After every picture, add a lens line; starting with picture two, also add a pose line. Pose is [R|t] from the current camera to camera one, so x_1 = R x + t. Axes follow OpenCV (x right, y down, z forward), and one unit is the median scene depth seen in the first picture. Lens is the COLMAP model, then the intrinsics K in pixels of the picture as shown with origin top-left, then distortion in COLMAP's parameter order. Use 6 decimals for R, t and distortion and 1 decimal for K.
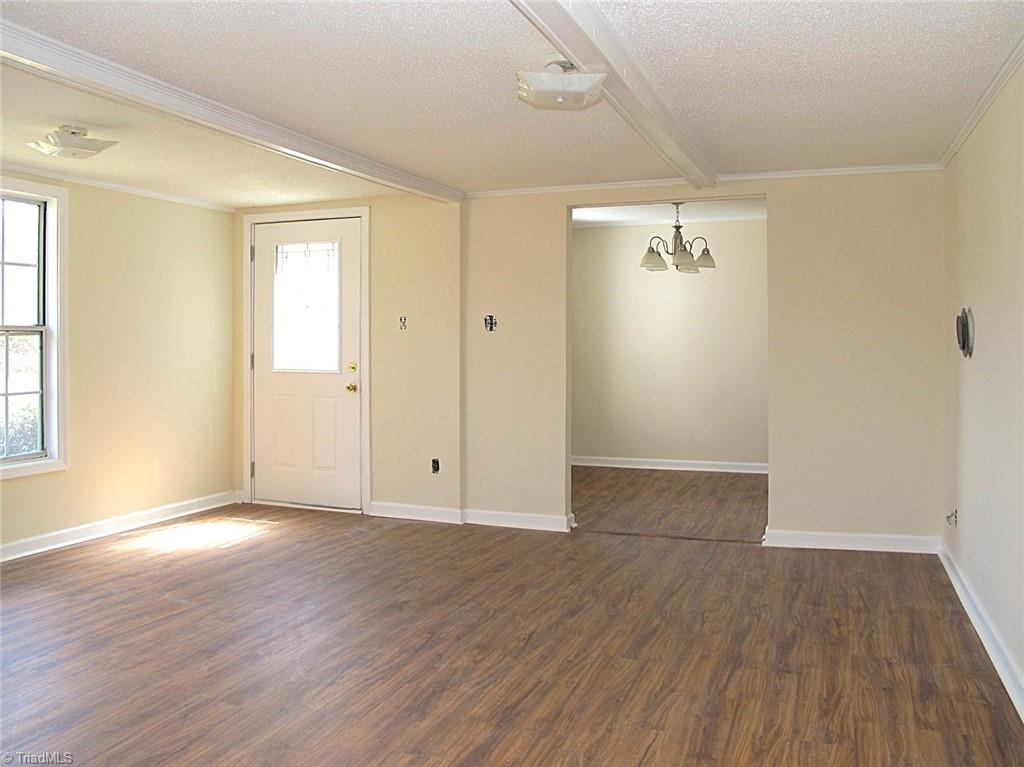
lens RADIAL K [[866.6, 0, 495.1], [0, 866.6, 380.7], [0, 0, 1]] dist [-0.164385, 0.114942]
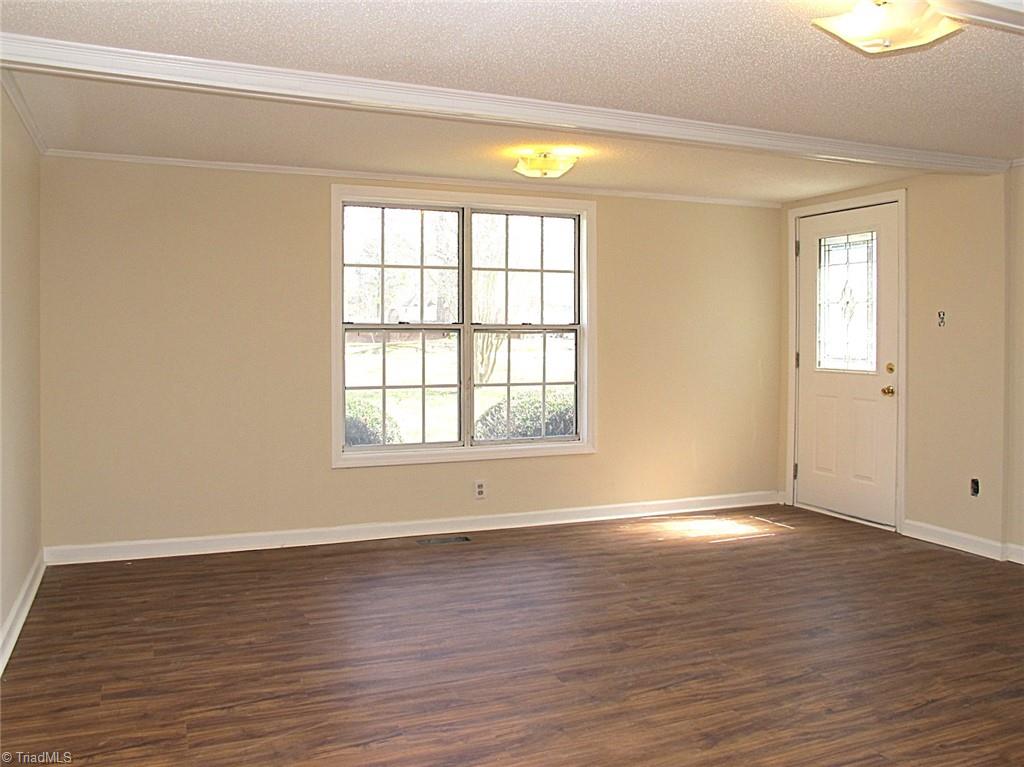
lens RADIAL K [[866.6, 0, 495.1], [0, 866.6, 380.7], [0, 0, 1]] dist [-0.164385, 0.114942]
pose [[0.675343, 0.034468, -0.736698, 0.225764], [-0.031666, 0.999341, 0.017727, -0.005949], [0.736824, 0.011356, 0.675989, 0.111177]]
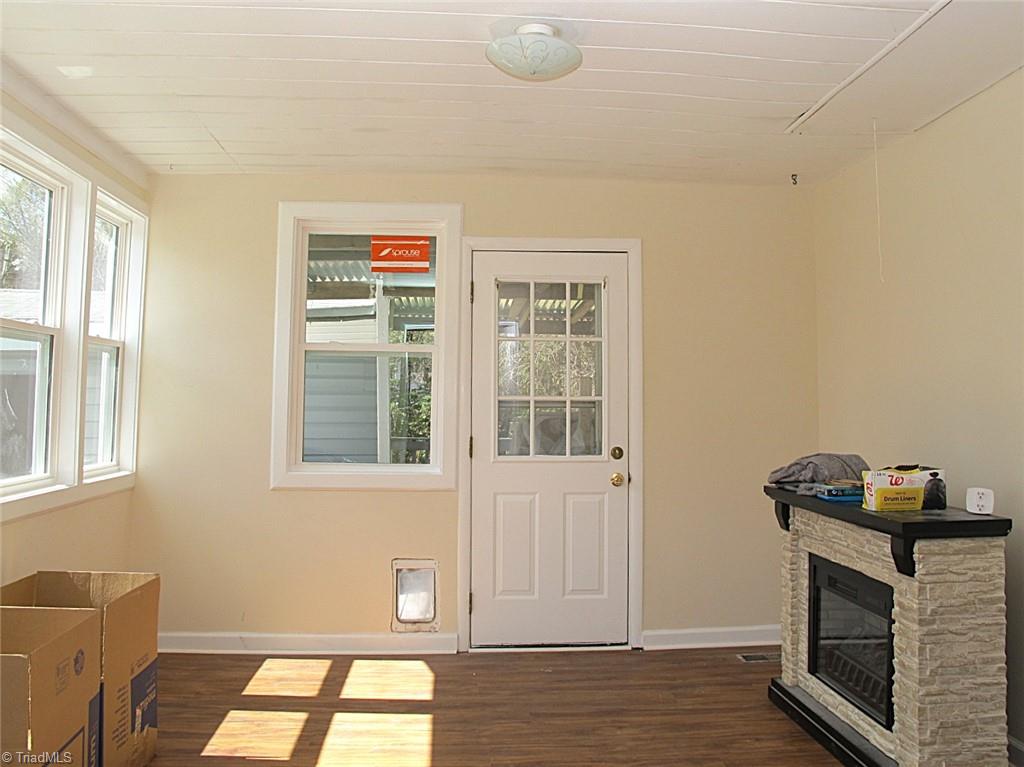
lens RADIAL K [[866.6, 0, 495.1], [0, 866.6, 380.7], [0, 0, 1]] dist [-0.164385, 0.114942]
pose [[0.911786, 0.010713, 0.410526, -0.618944], [0.016832, 0.997845, -0.063425, -0.034987], [-0.410320, 0.064740, 0.909641, 0.398256]]
